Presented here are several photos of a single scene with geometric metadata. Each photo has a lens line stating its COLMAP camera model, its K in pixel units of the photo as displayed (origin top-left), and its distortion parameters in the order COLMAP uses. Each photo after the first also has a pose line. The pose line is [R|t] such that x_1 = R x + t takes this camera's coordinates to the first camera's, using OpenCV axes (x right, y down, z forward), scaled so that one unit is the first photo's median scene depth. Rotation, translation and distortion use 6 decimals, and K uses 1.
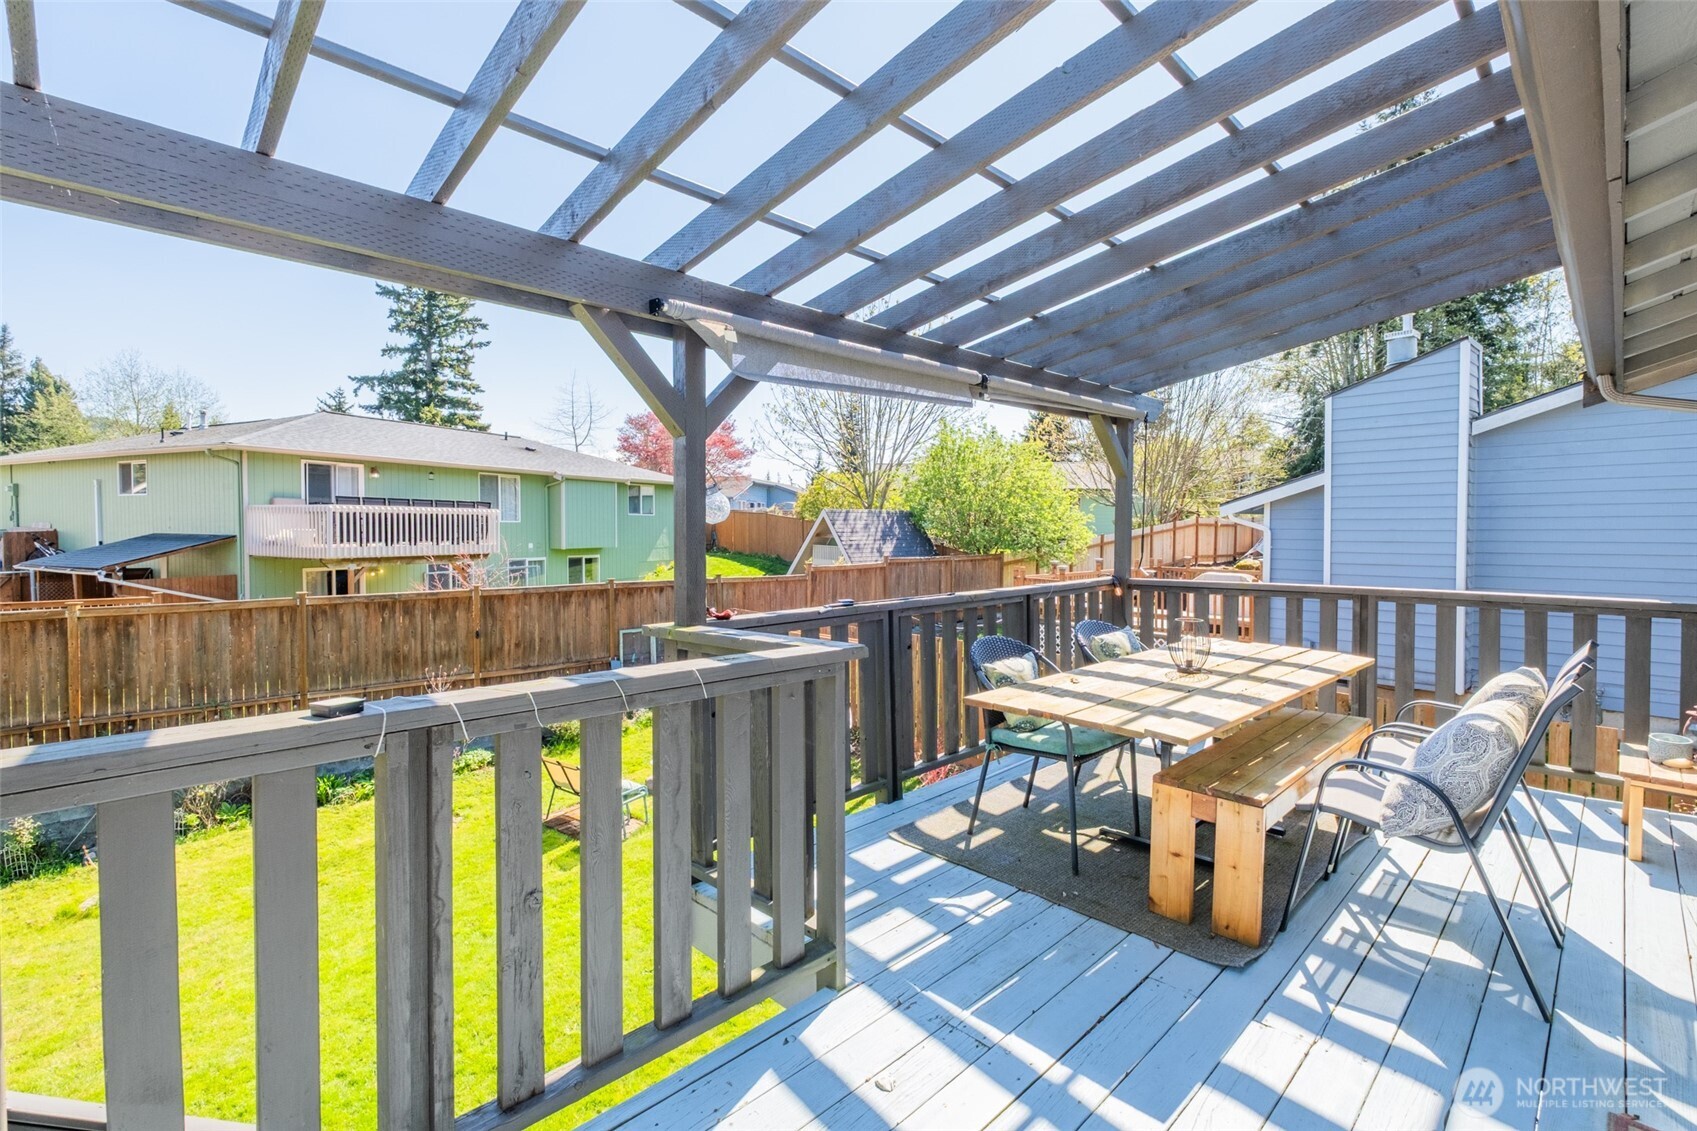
lens RADIAL K [[760.3, 0, 850.7], [0, 760.3, 533.0], [0, 0, 1]] dist [-0.000762, -0.000557]
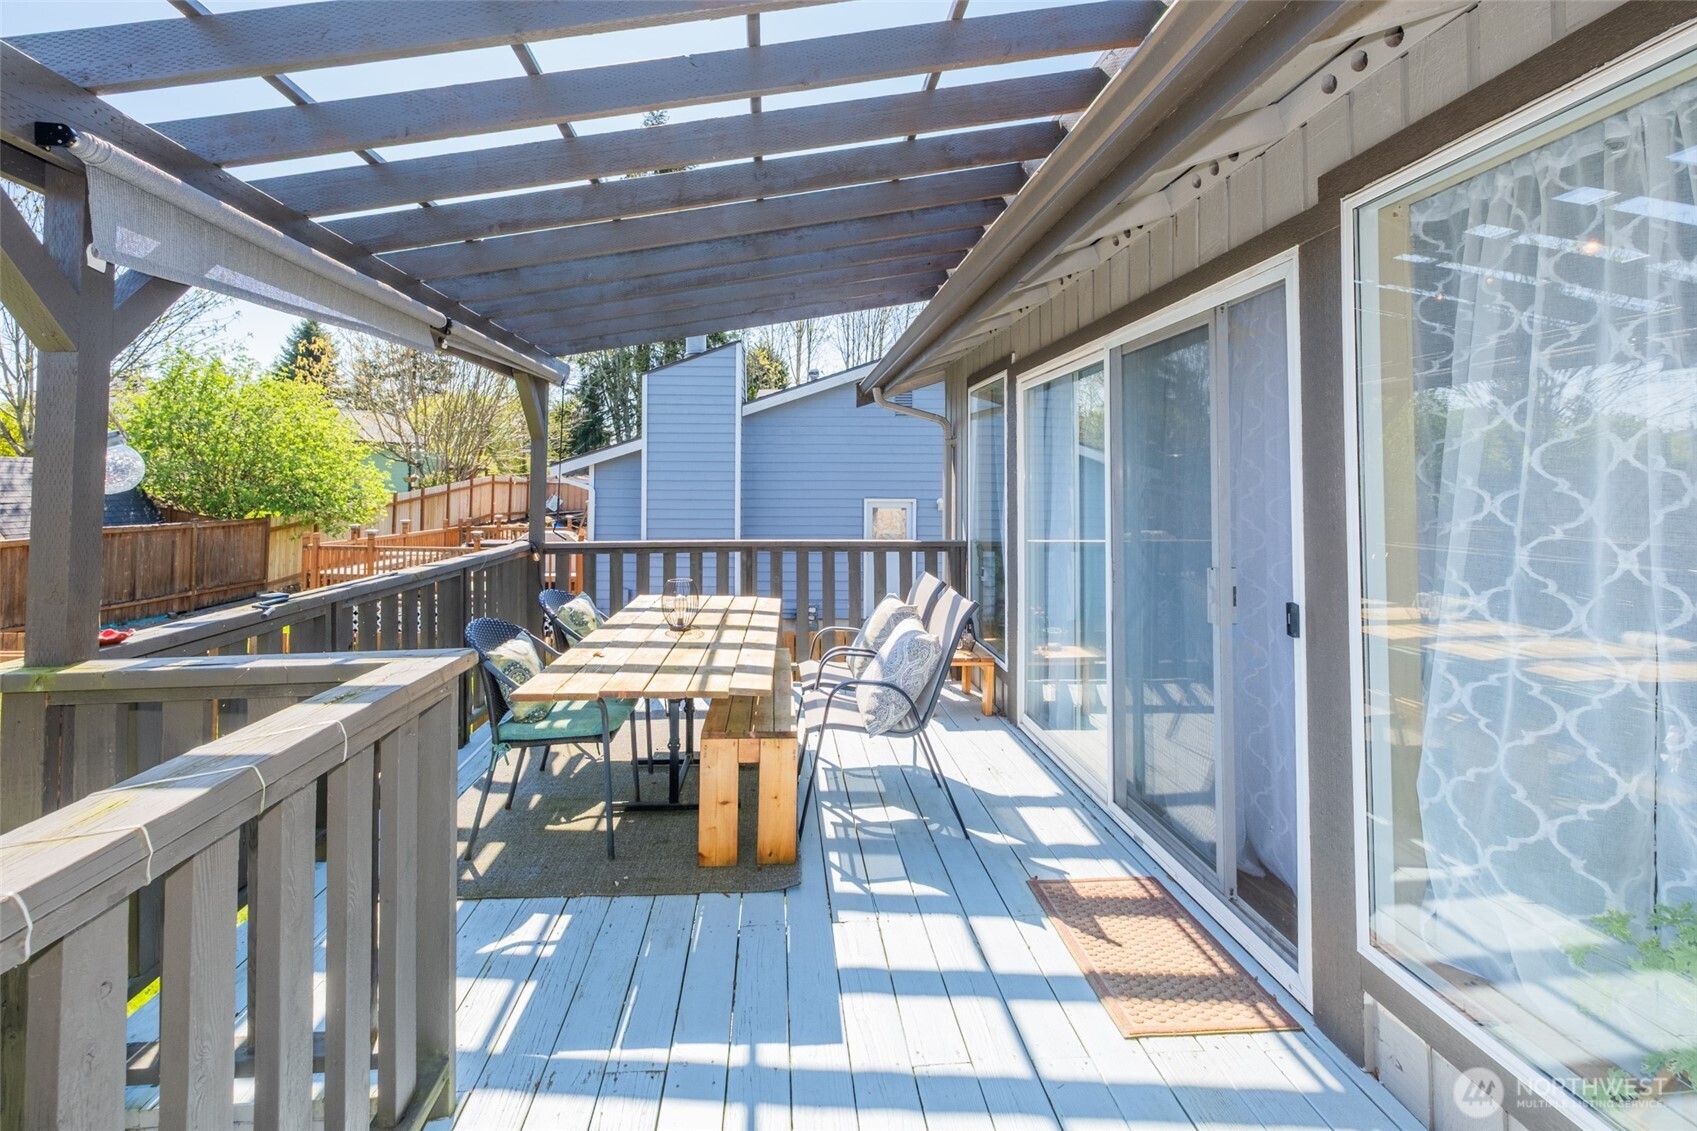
lens RADIAL K [[773.4, 0, 810.5], [0, 773.4, 442.3], [0, 0, 1]] dist [-0.000065, -0.000400]
pose [[0.665914, 0.044260, 0.744714, -0.286352], [0.001487, 0.998158, -0.060653, -0.015851], [-0.746027, 0.041497, 0.664622, 0.144401]]
